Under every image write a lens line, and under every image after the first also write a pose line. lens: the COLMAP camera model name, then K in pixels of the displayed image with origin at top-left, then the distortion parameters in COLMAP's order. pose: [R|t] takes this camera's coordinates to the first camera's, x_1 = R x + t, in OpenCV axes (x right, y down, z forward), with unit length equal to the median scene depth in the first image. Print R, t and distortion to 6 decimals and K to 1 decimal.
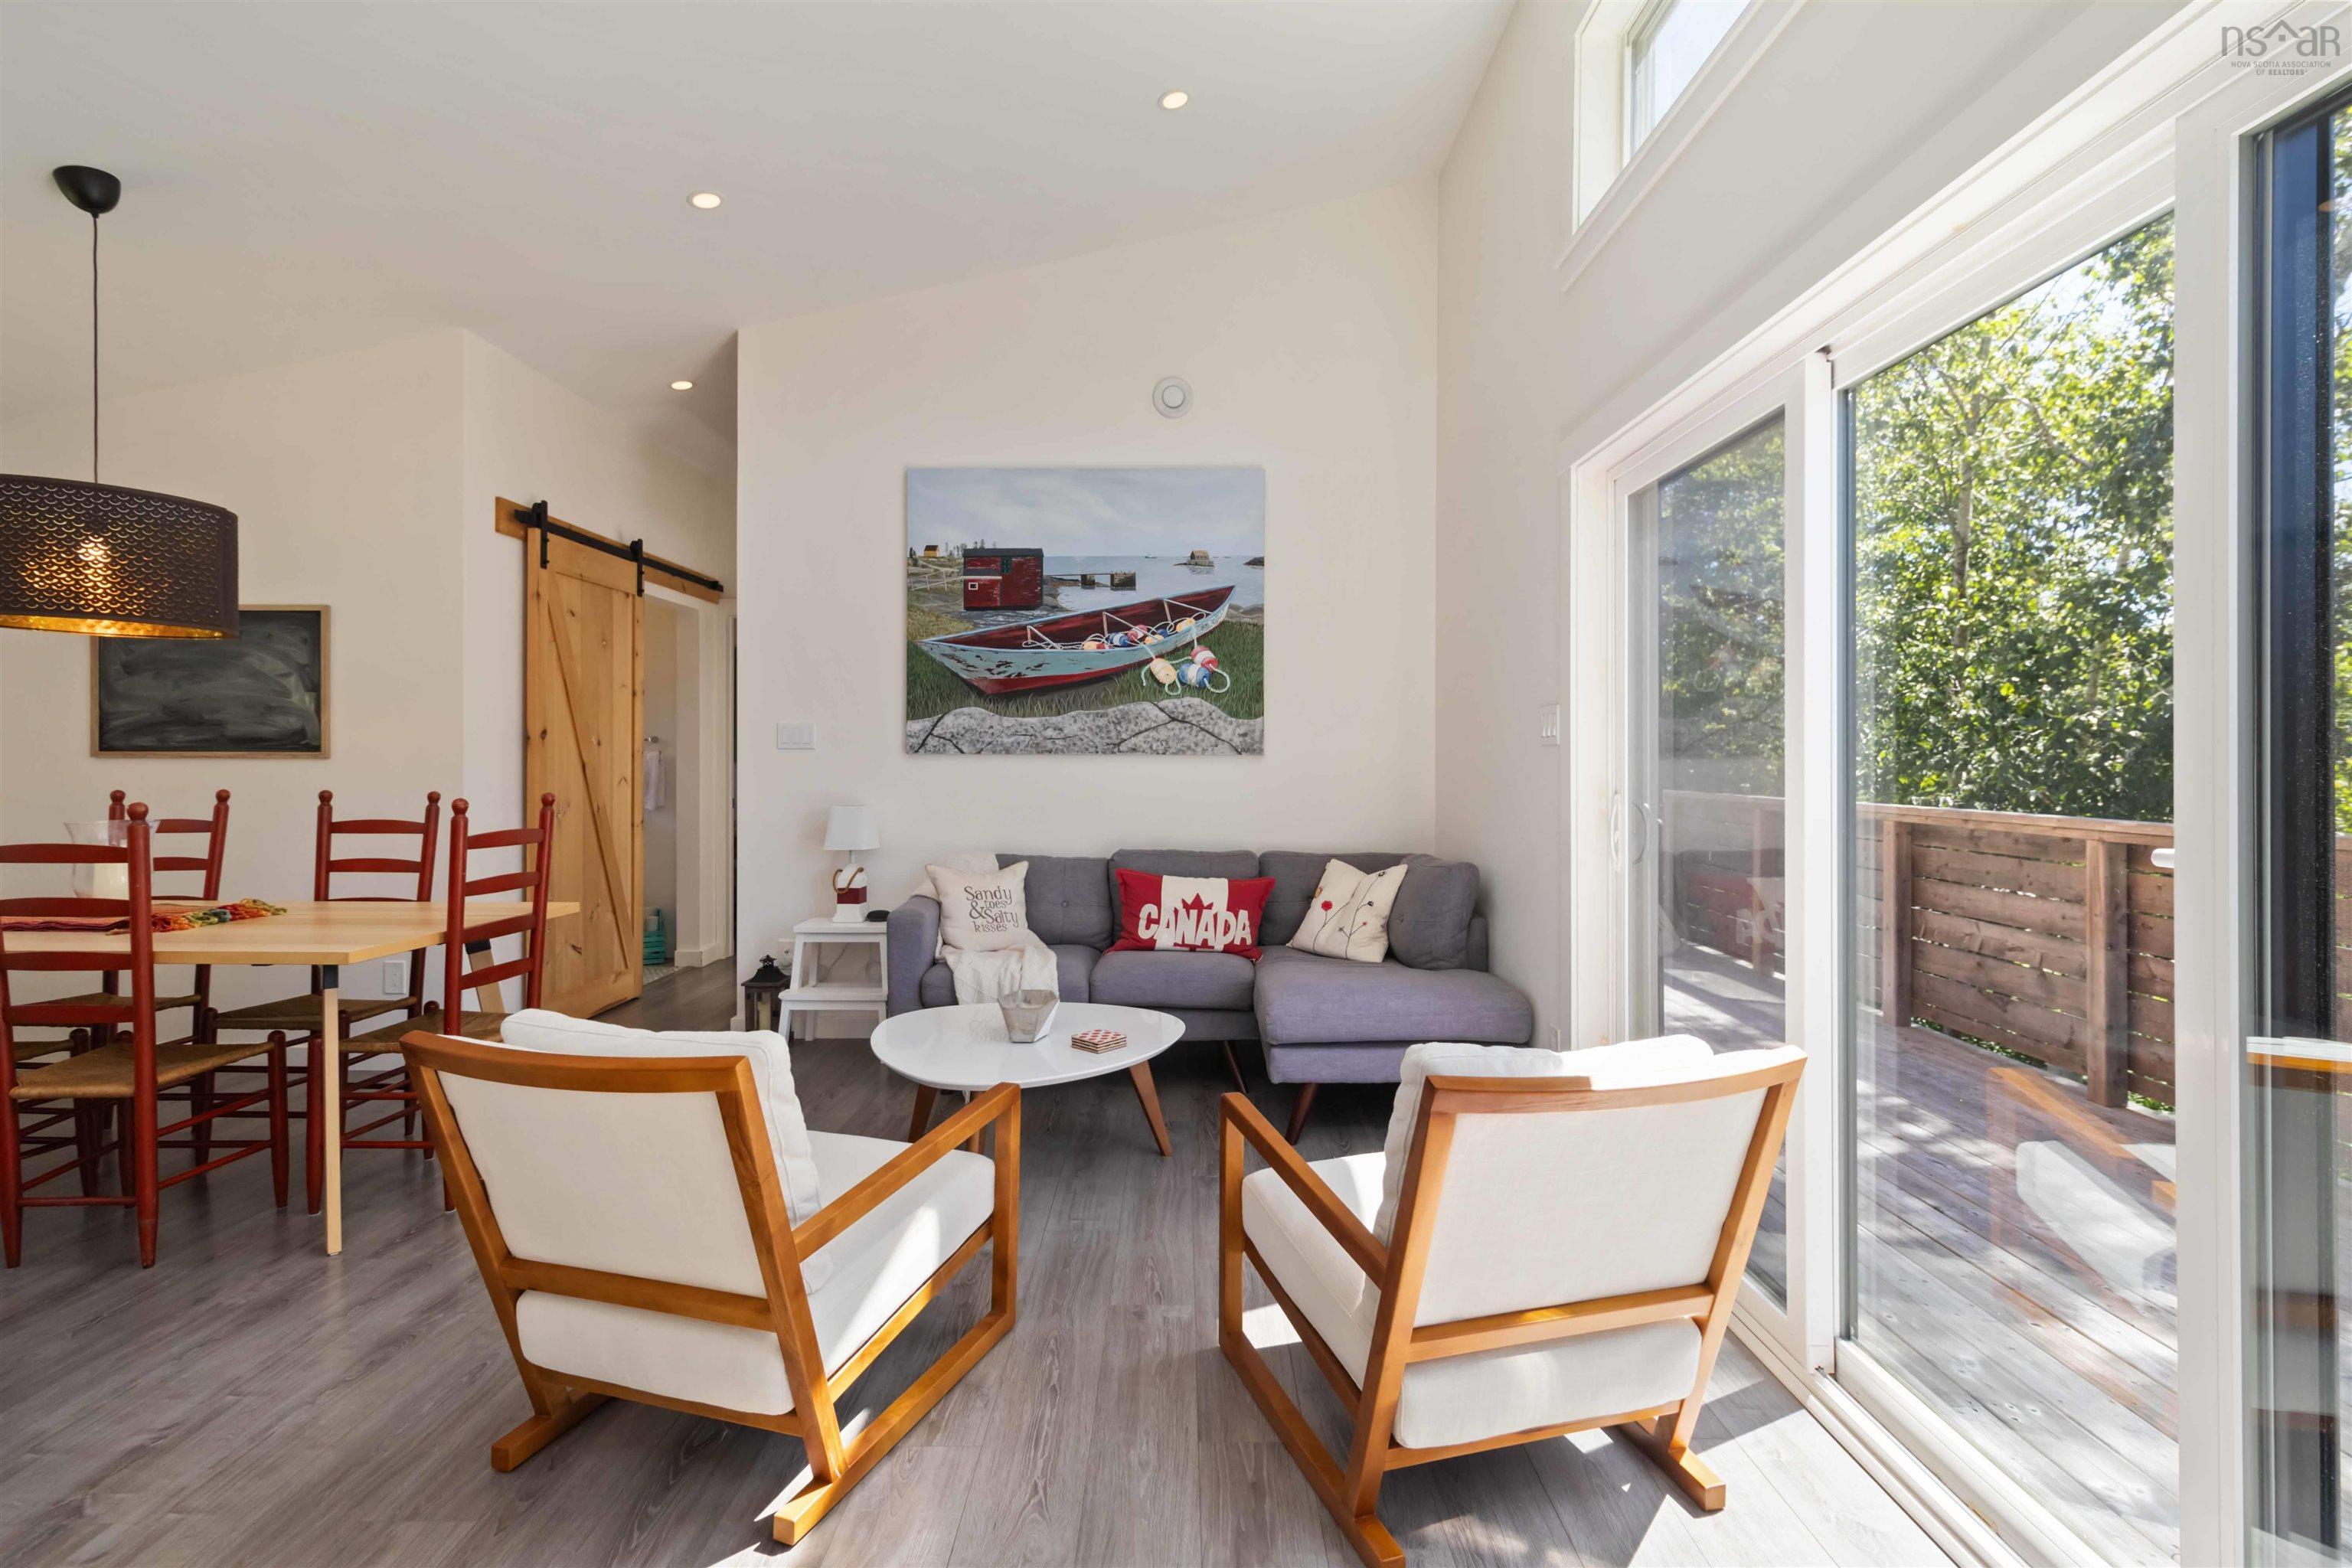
lens RADIAL K [[1090.5, 0, 1177.2], [0, 1090.5, 755.8], [0, 0, 1]] dist [0.061808, -0.029858]
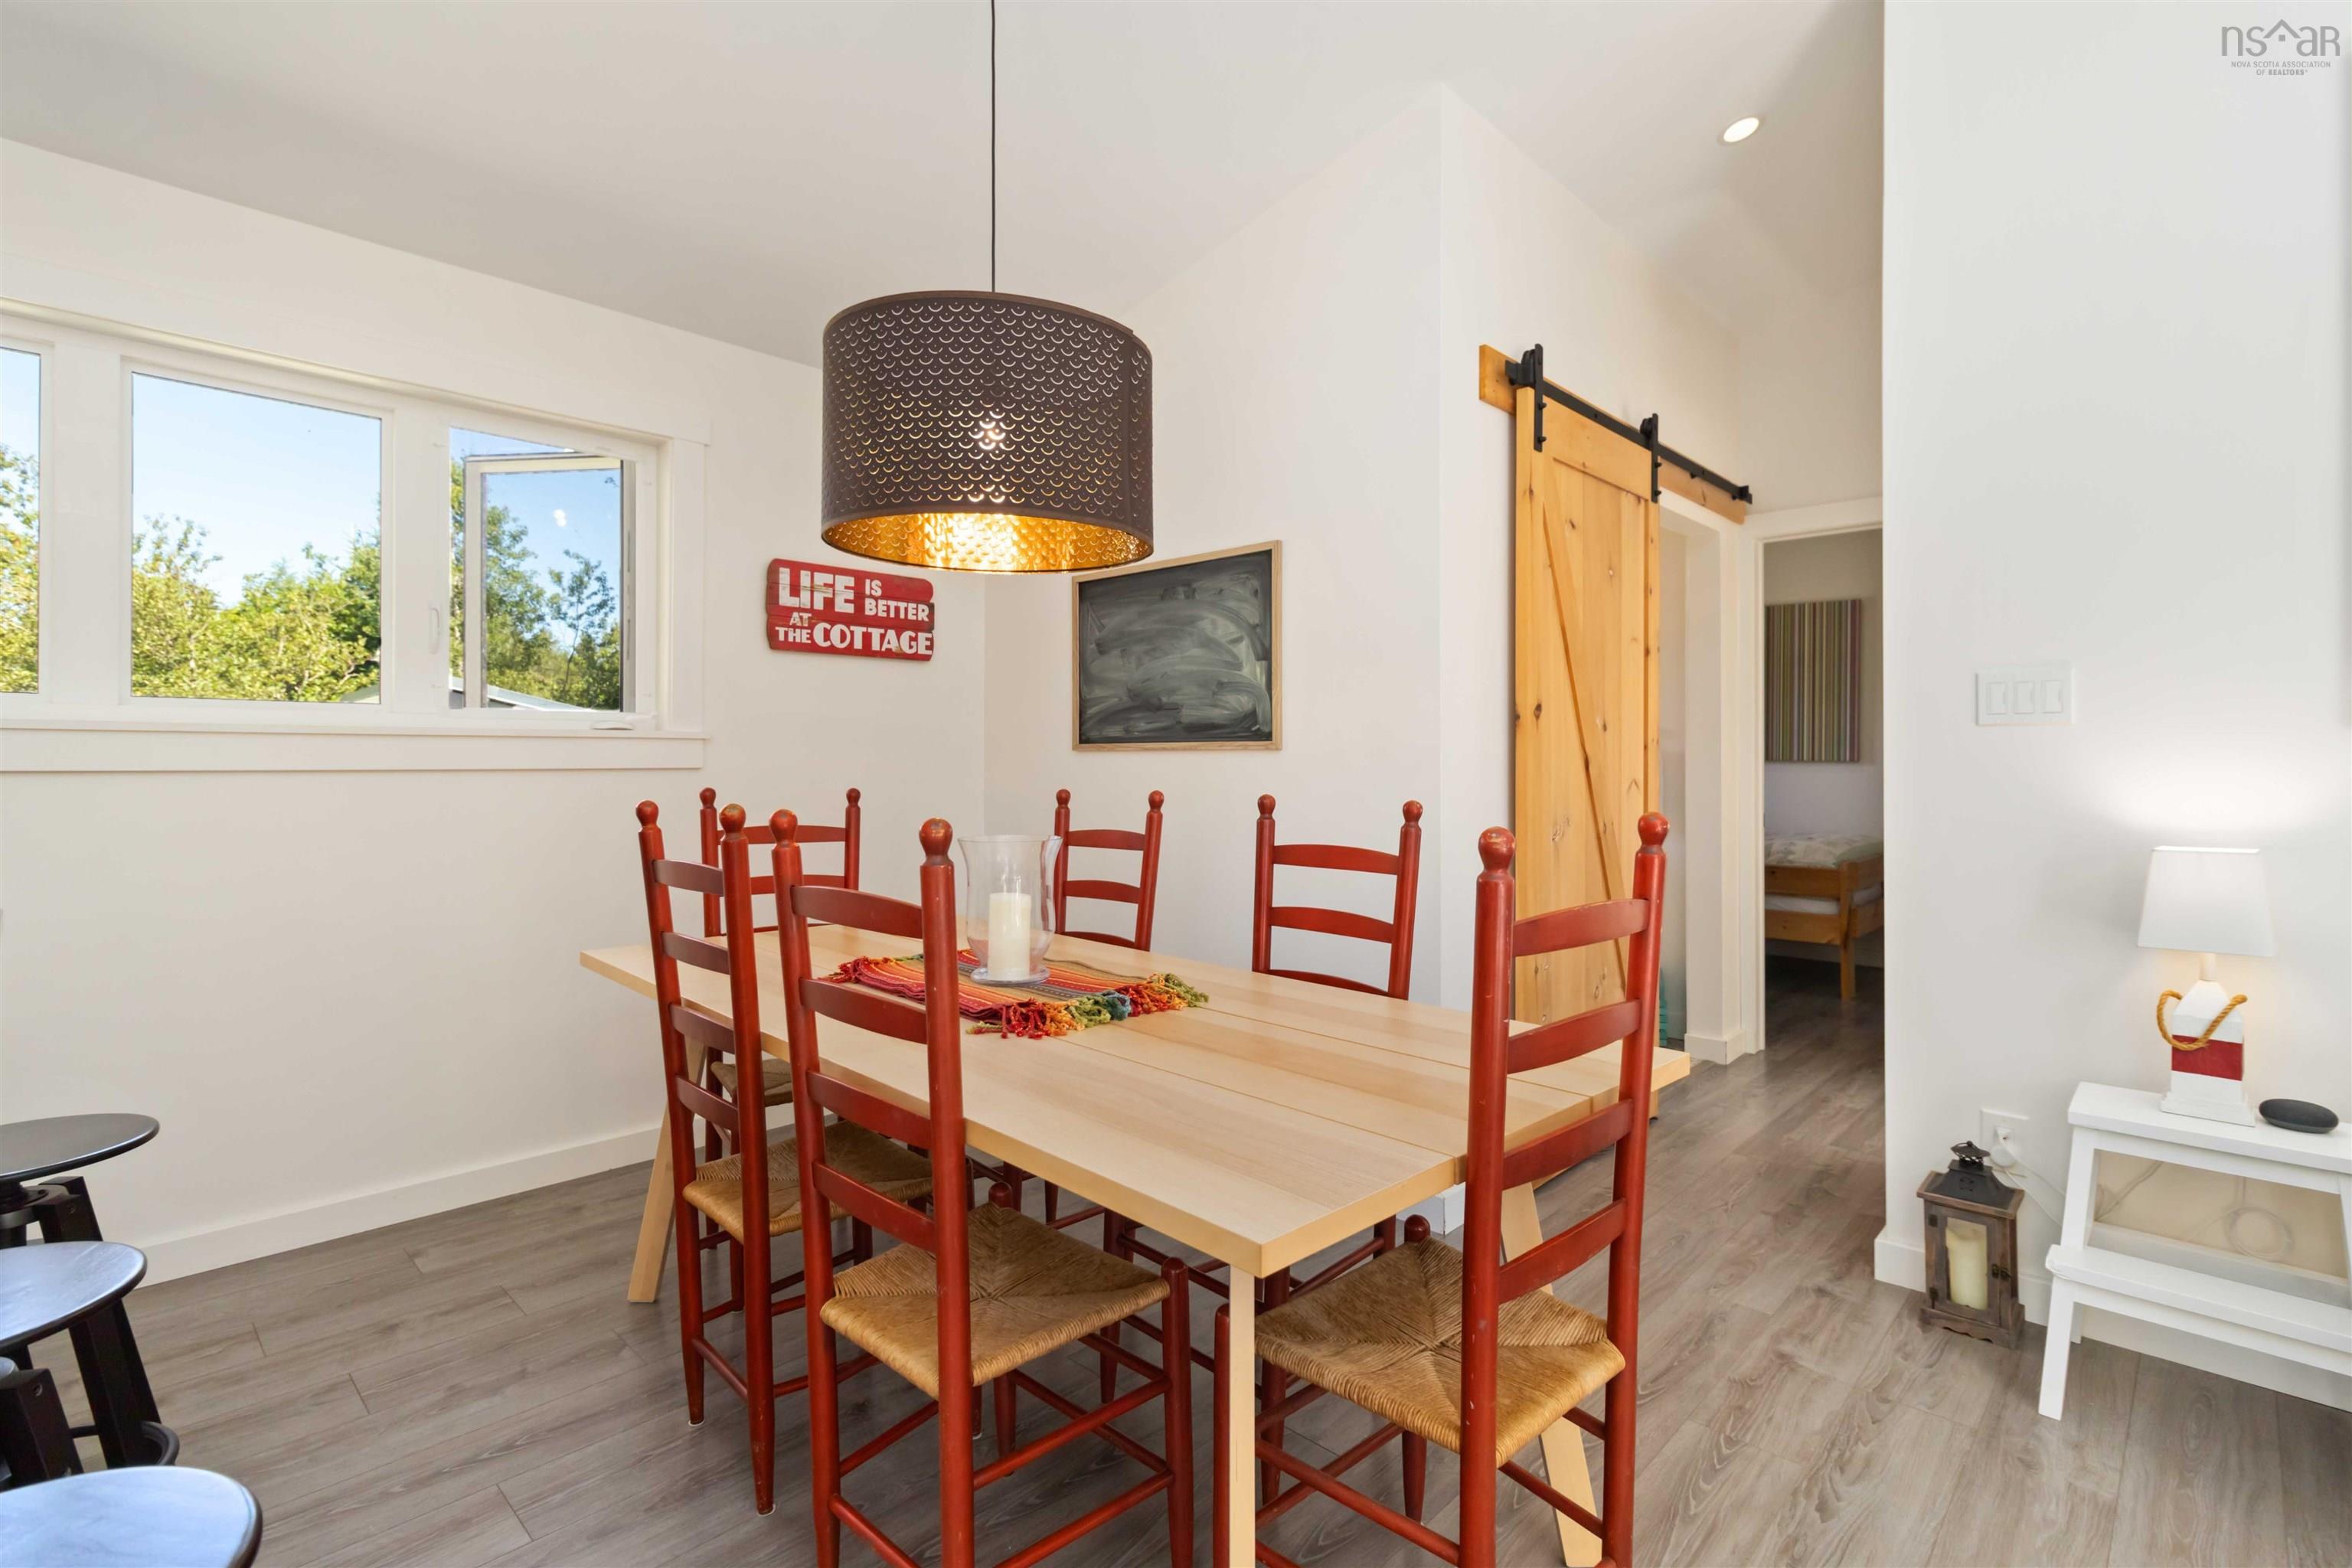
lens RADIAL K [[1090.5, 0, 1177.2], [0, 1090.5, 755.8], [0, 0, 1]] dist [0.061808, -0.029858]
pose [[0.719986, -0.006510, -0.693958, -0.311340], [0.004154, 0.999979, -0.005071, 0.009957], [0.693976, 0.000768, 0.719998, 0.438955]]
